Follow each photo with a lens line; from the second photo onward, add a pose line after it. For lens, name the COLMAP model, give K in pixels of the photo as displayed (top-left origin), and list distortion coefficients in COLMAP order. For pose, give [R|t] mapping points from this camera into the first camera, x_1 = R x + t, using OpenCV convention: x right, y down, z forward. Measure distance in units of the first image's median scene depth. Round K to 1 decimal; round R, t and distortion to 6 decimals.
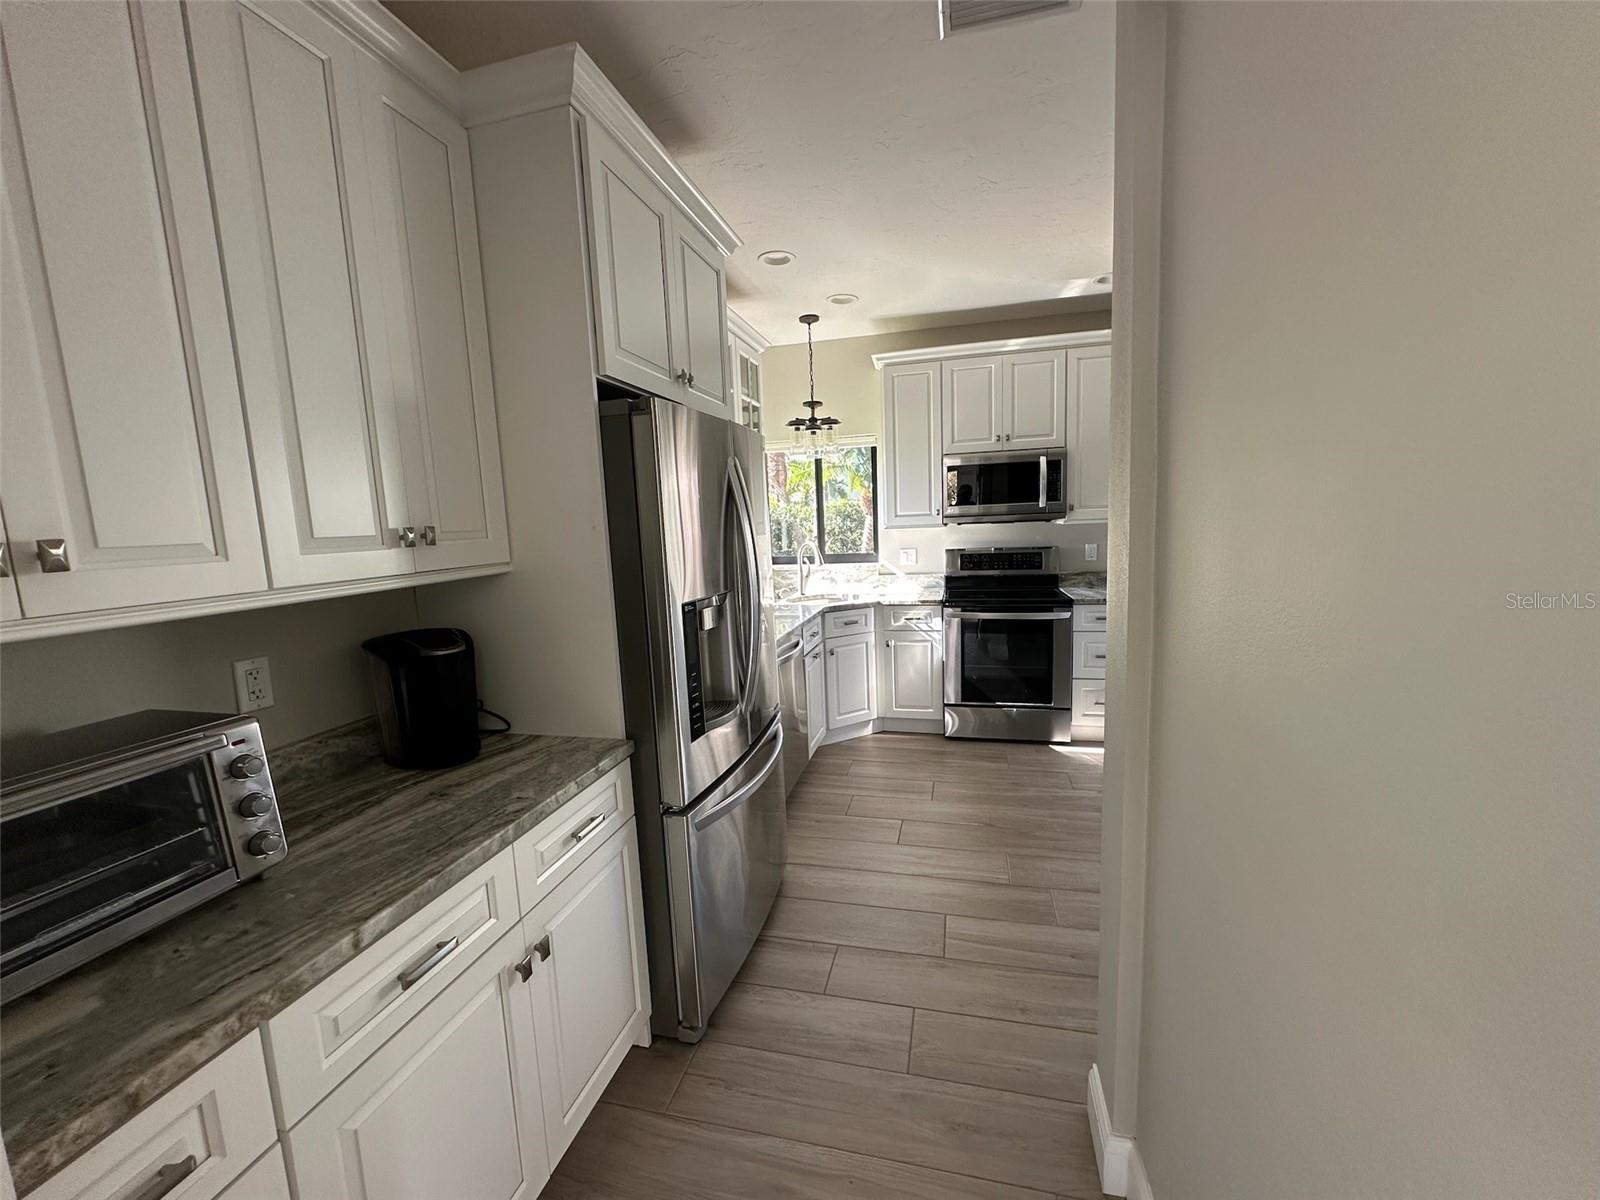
lens RADIAL K [[642.5, 0, 794.0], [0, 642.5, 611.2], [0, 0, 1]] dist [0.016433, 0.000088]
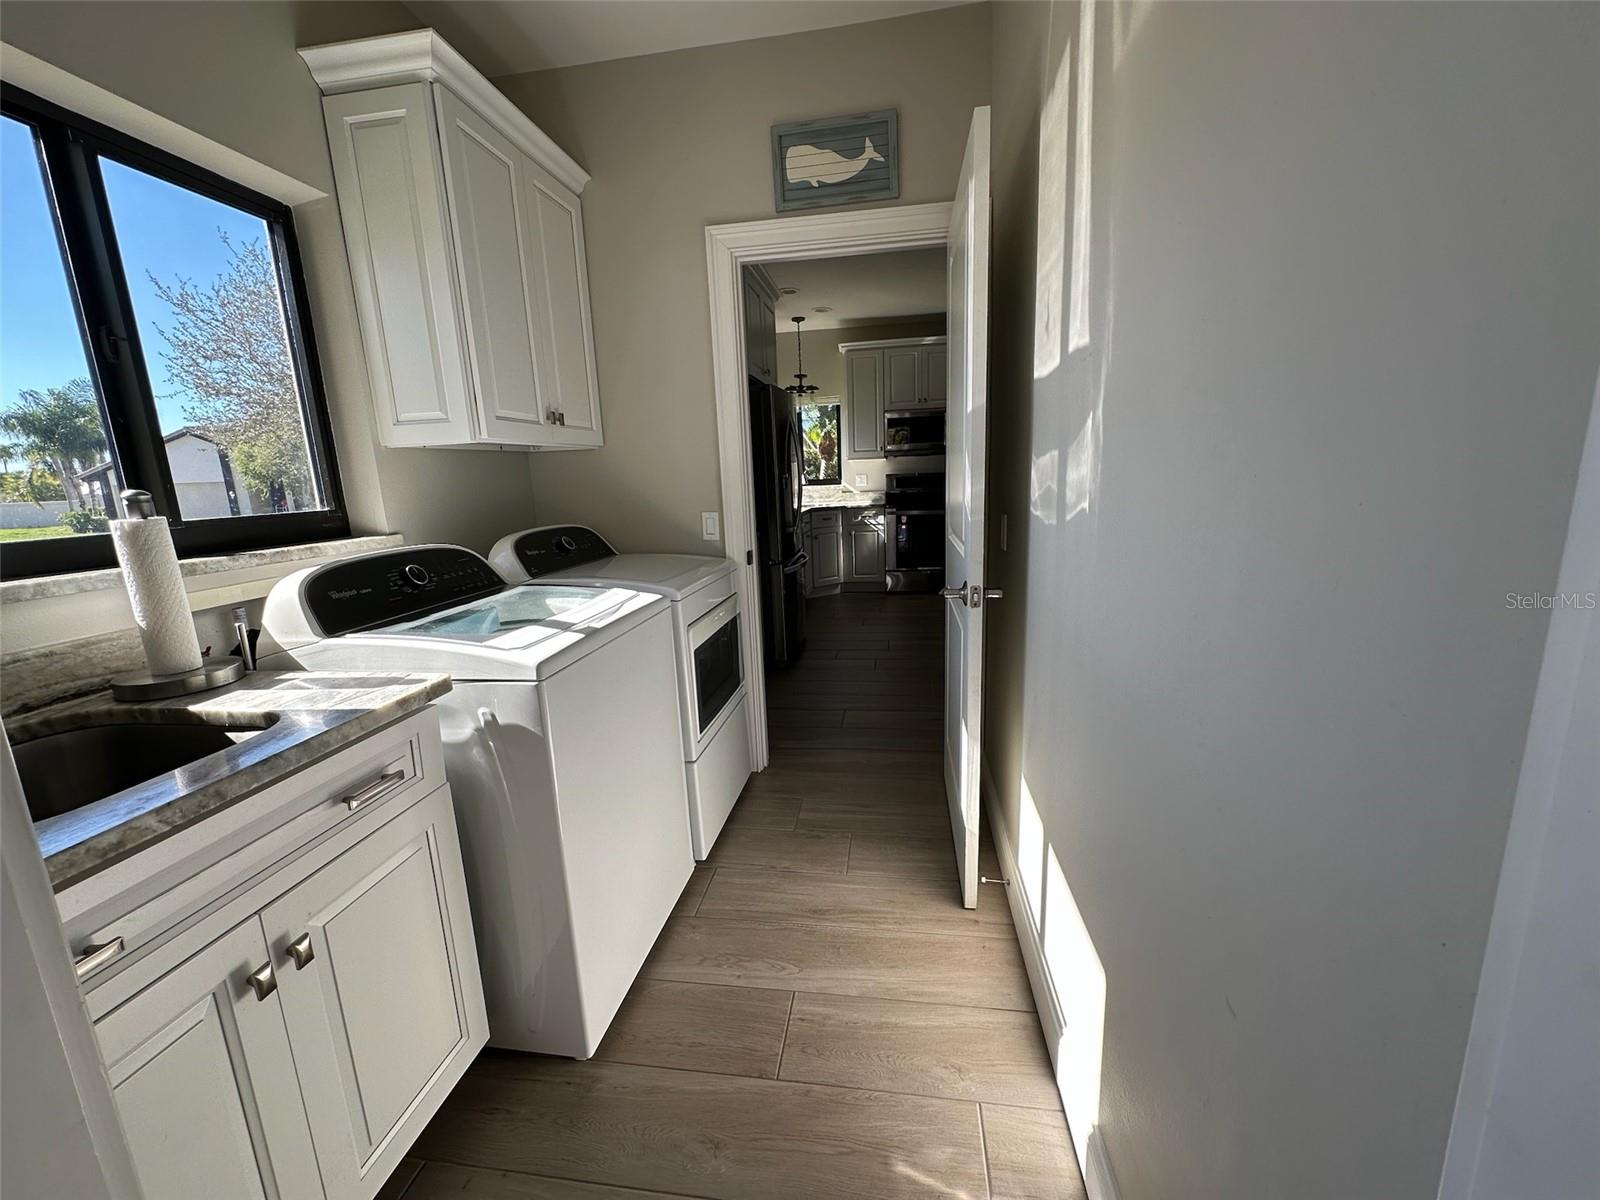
lens RADIAL K [[642.5, 0, 809.1], [0, 642.5, 593.8], [0, 0, 1]] dist [0.016433, 0.000088]
pose [[0.993118, -0.014112, 0.116262, -0.134914], [0.006116, 0.997609, 0.068842, 0.085852], [-0.116956, -0.067658, 0.990830, -0.540983]]
